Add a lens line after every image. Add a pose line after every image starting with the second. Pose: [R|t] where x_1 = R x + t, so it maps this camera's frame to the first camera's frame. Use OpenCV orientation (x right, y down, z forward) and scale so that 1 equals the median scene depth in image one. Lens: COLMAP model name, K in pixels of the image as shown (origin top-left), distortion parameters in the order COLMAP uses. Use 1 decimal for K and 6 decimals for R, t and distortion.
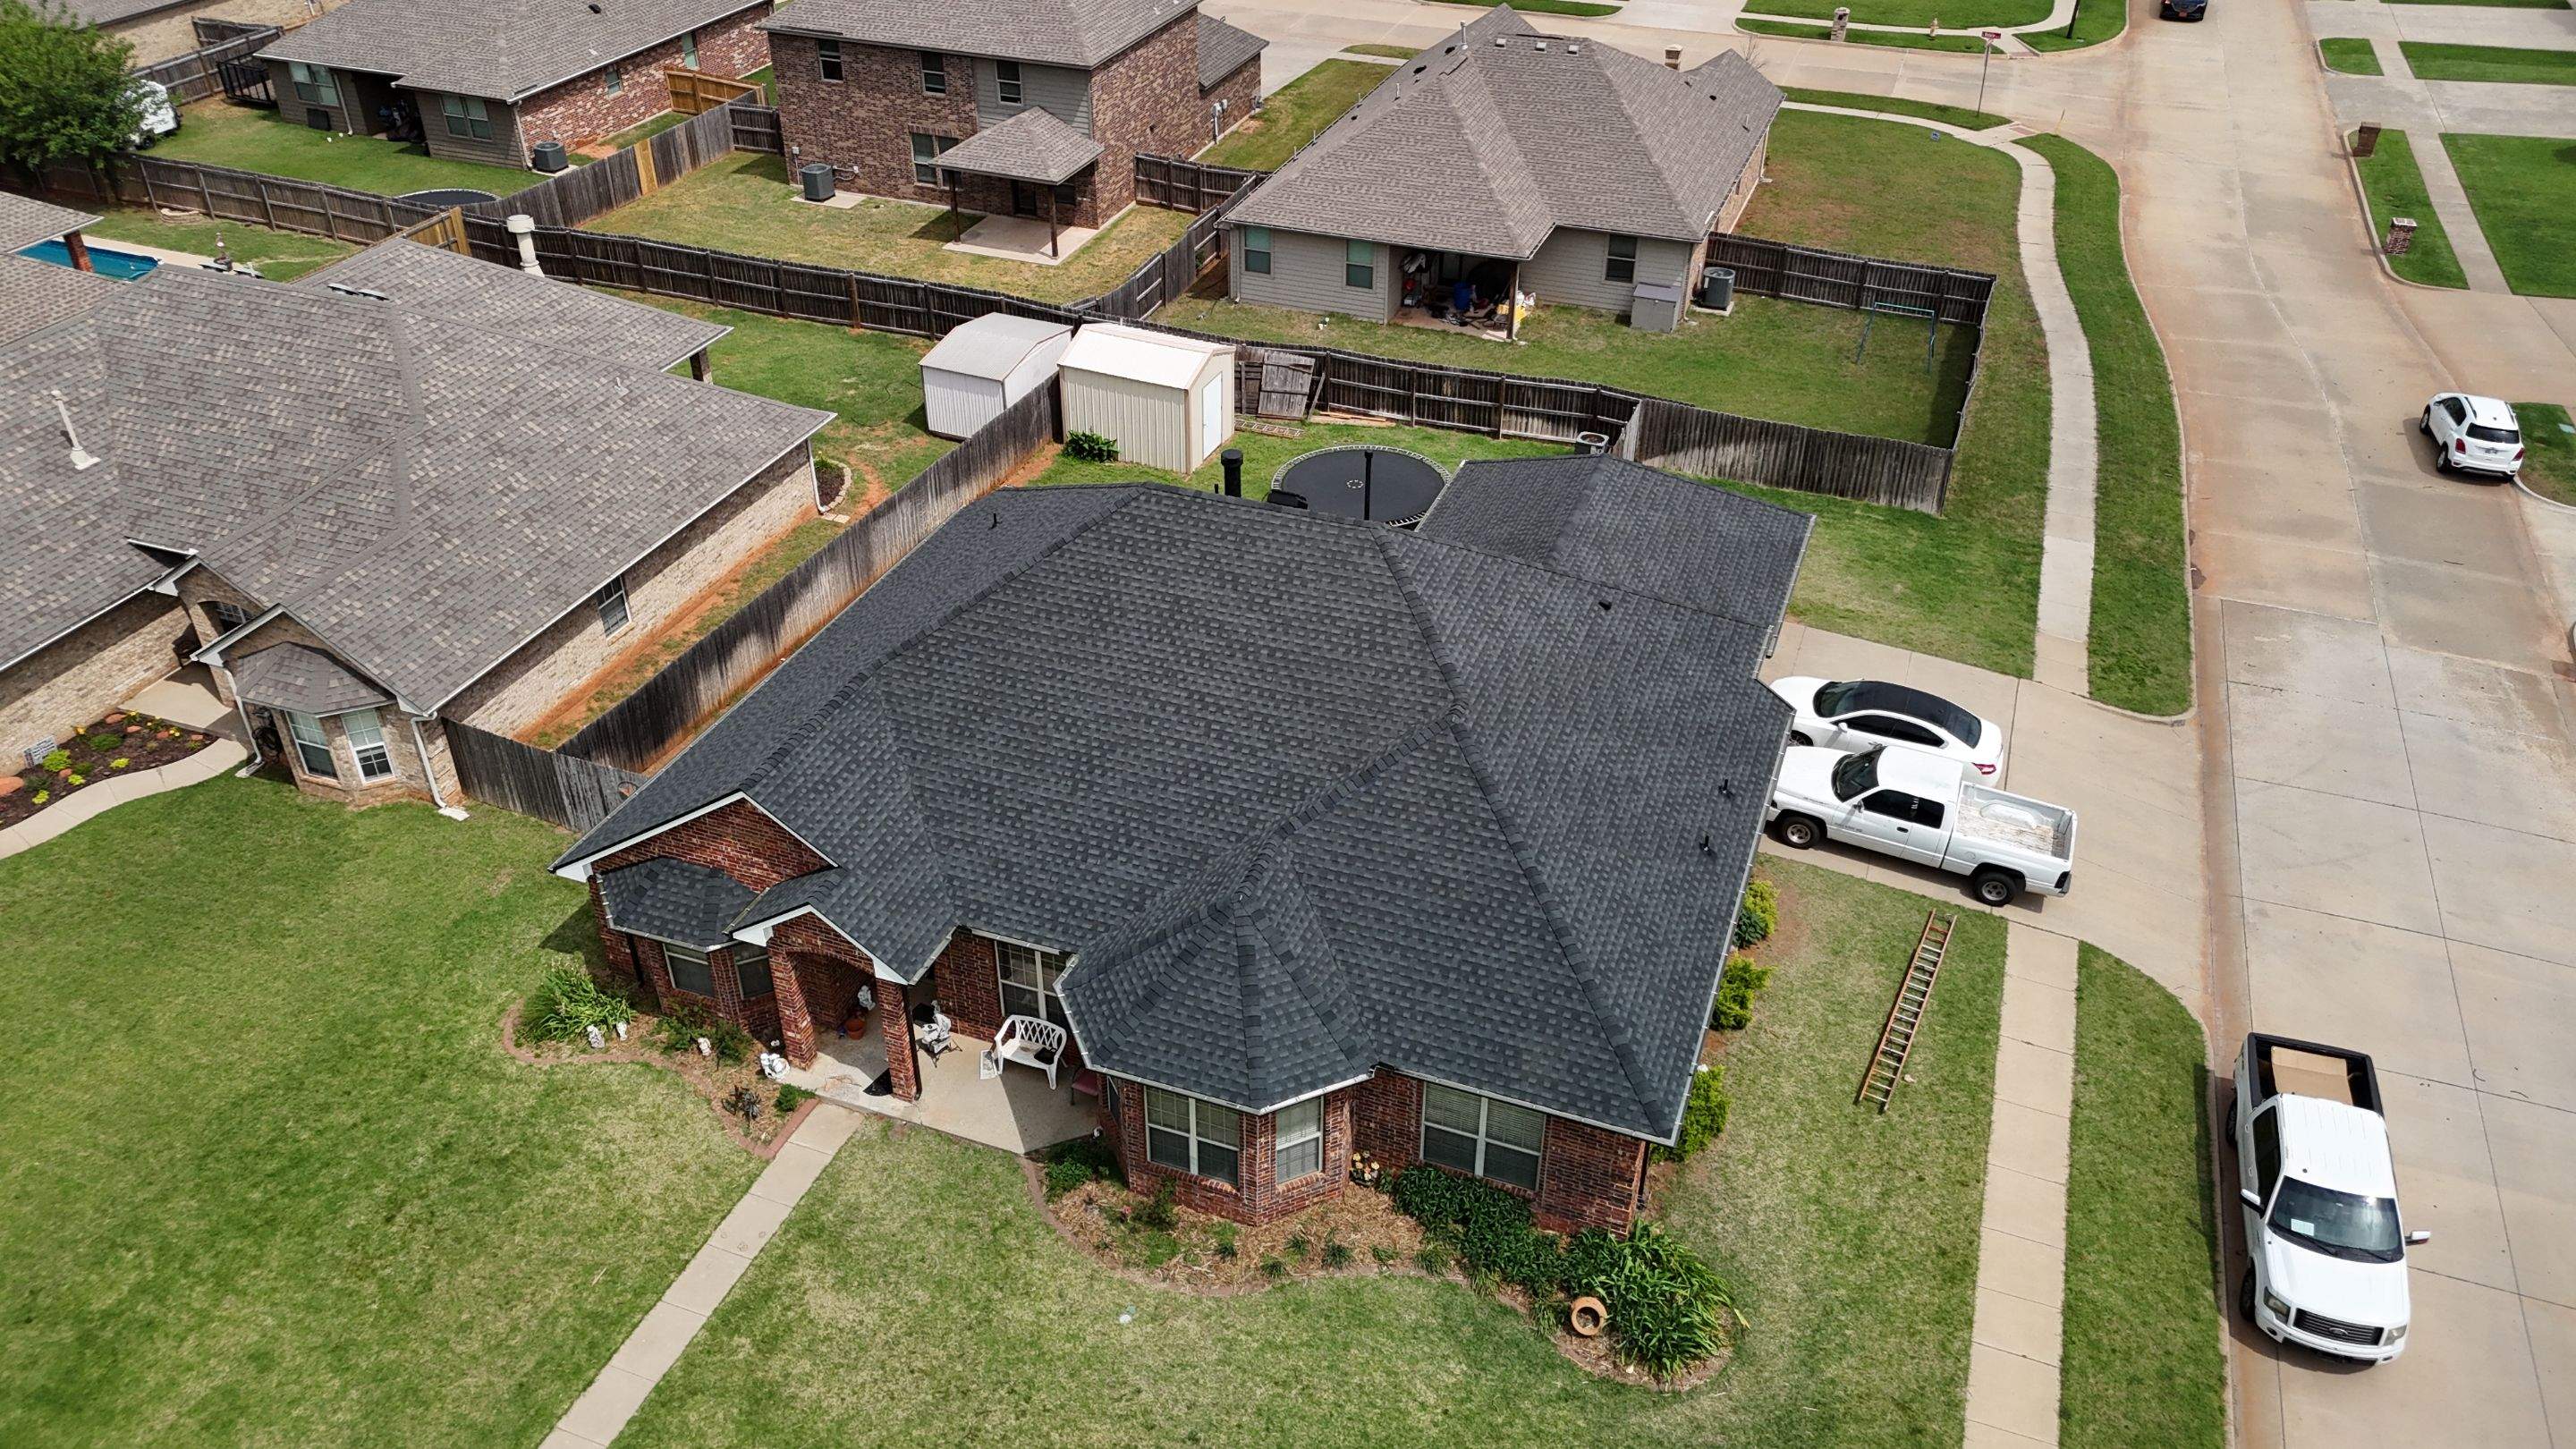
lens RADIAL K [[1901.2, 0, 1288.0], [0, 1901.2, 724.5], [0, 0, 1]] dist [0.057360, -0.053564]
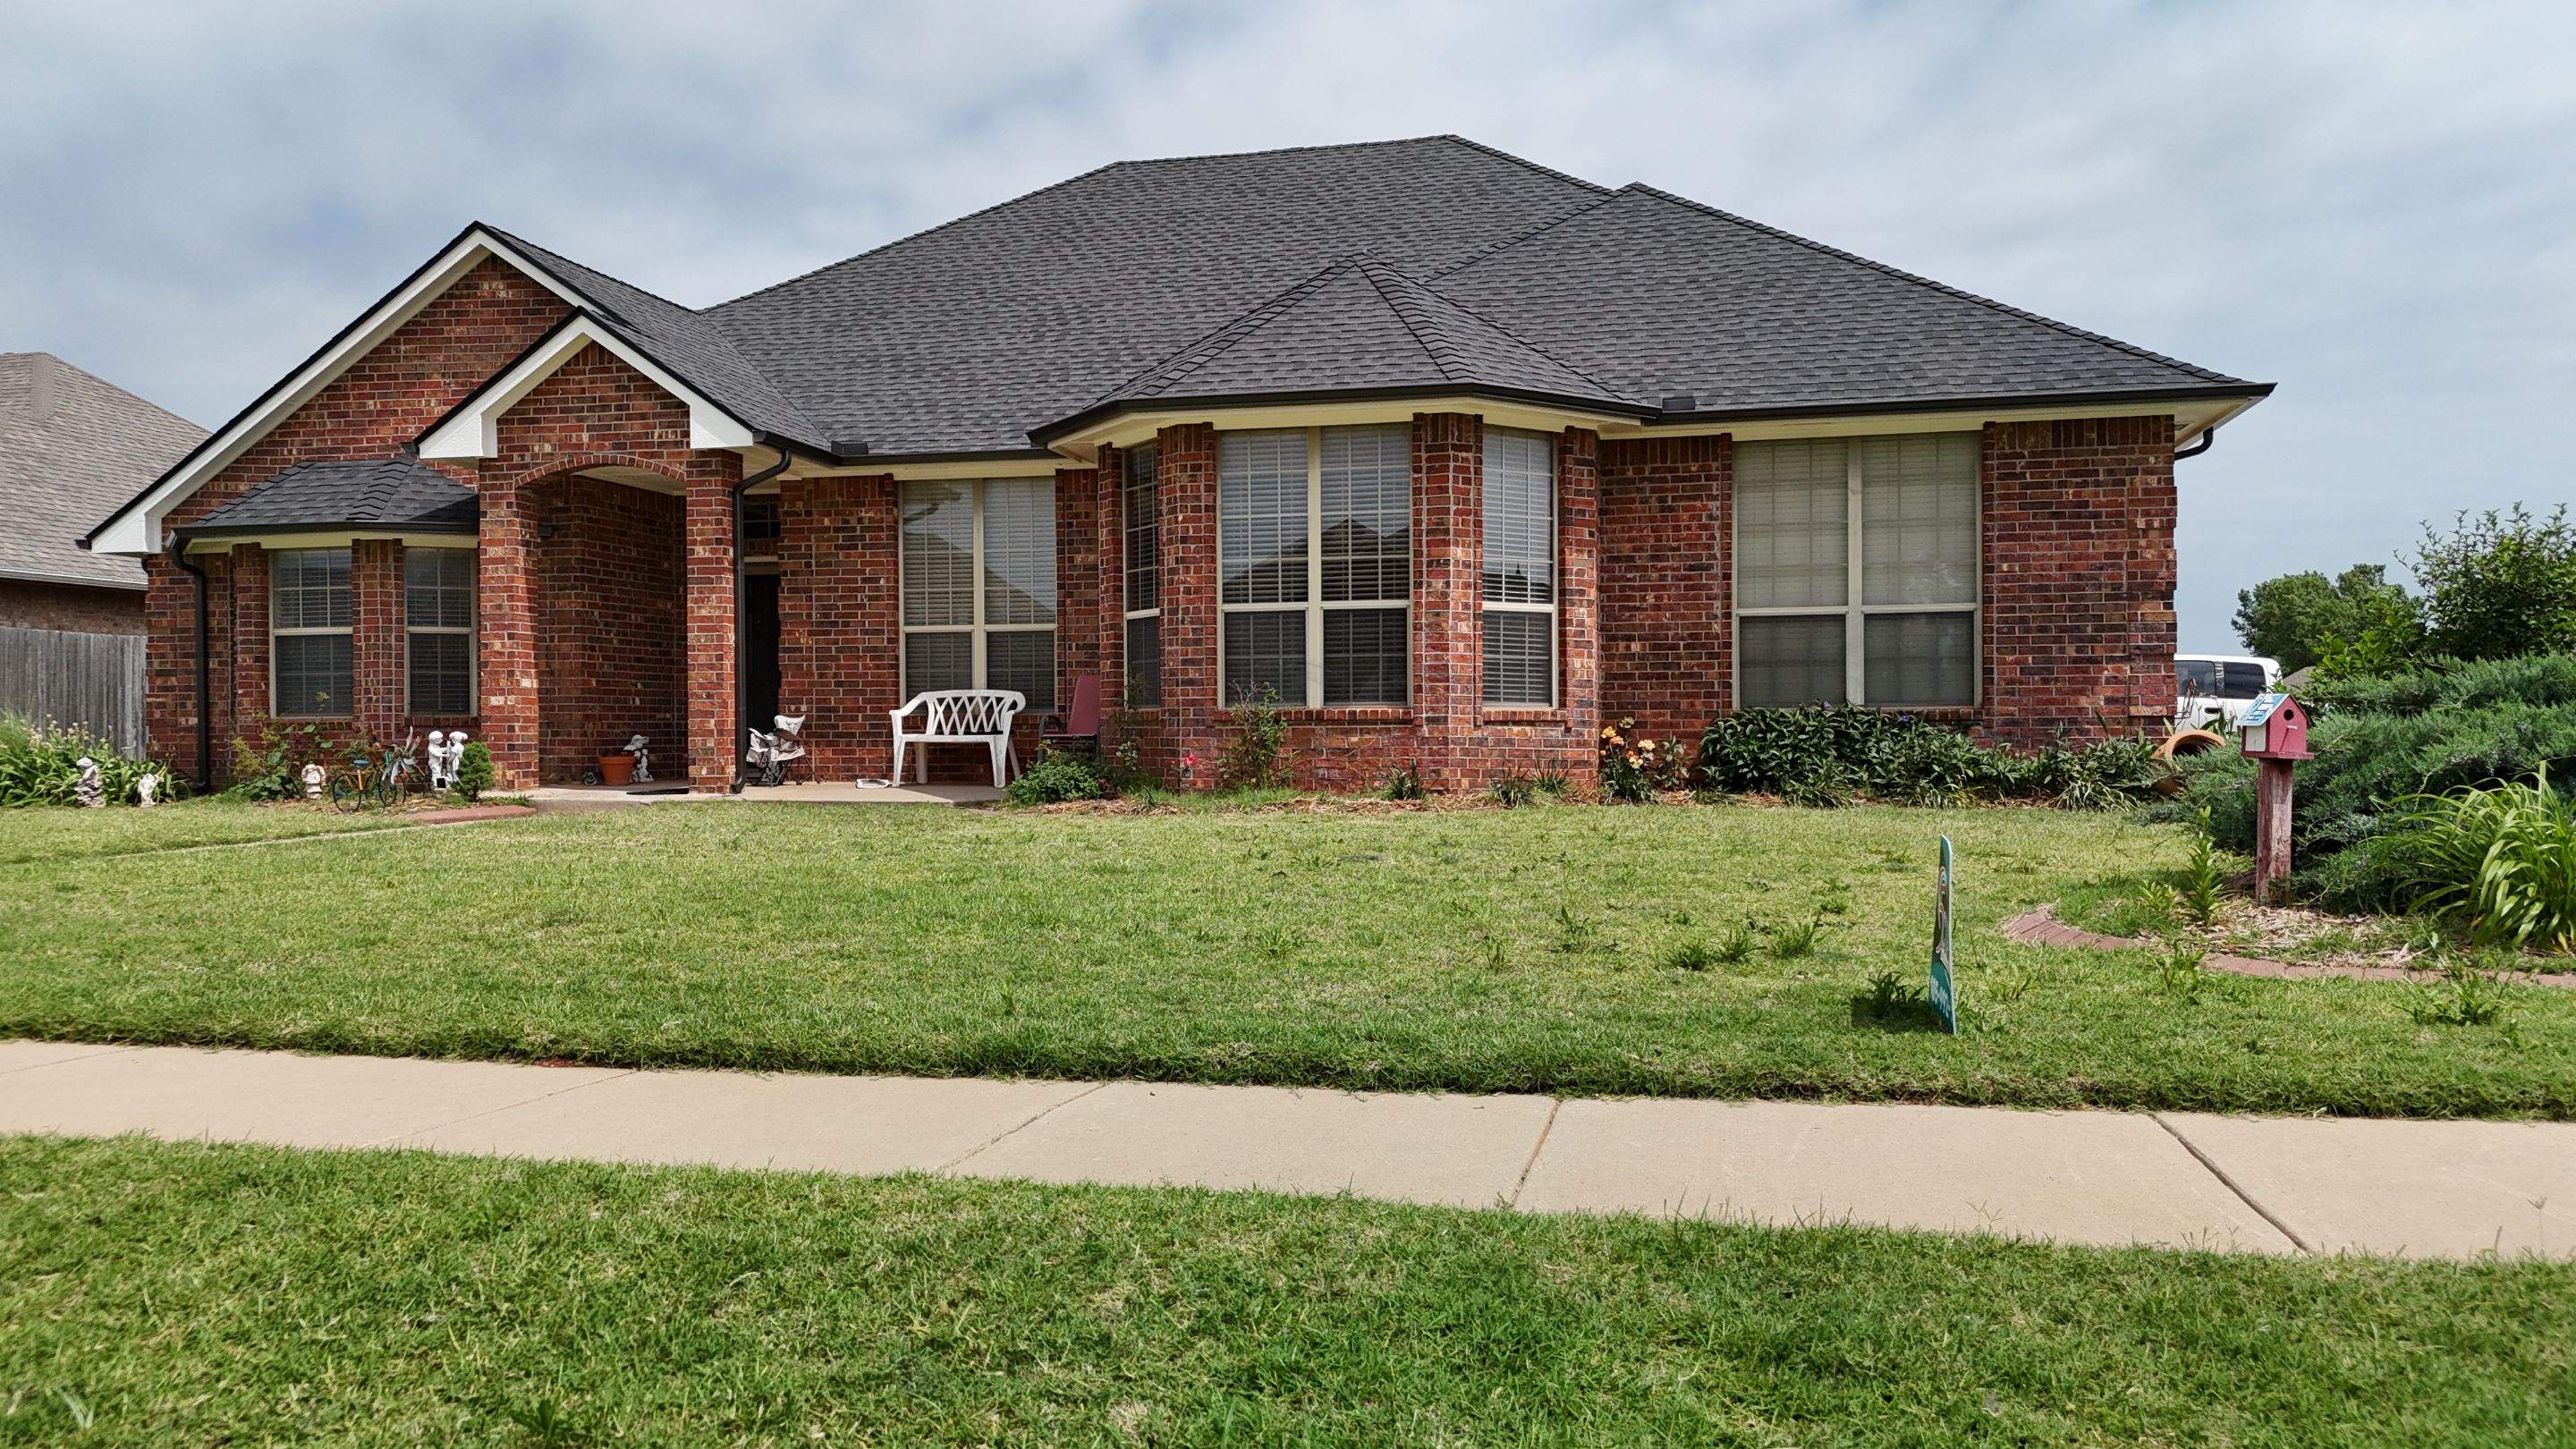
lens RADIAL K [[1901.2, 0, 1288.0], [0, 1901.2, 724.5], [0, 0, 1]] dist [0.057360, -0.053564]
pose [[0.990852, -0.011174, 0.134491, -0.120099], [0.084106, 0.830492, -0.550644, 0.498385], [-0.105541, 0.556918, 0.823835, 0.569358]]
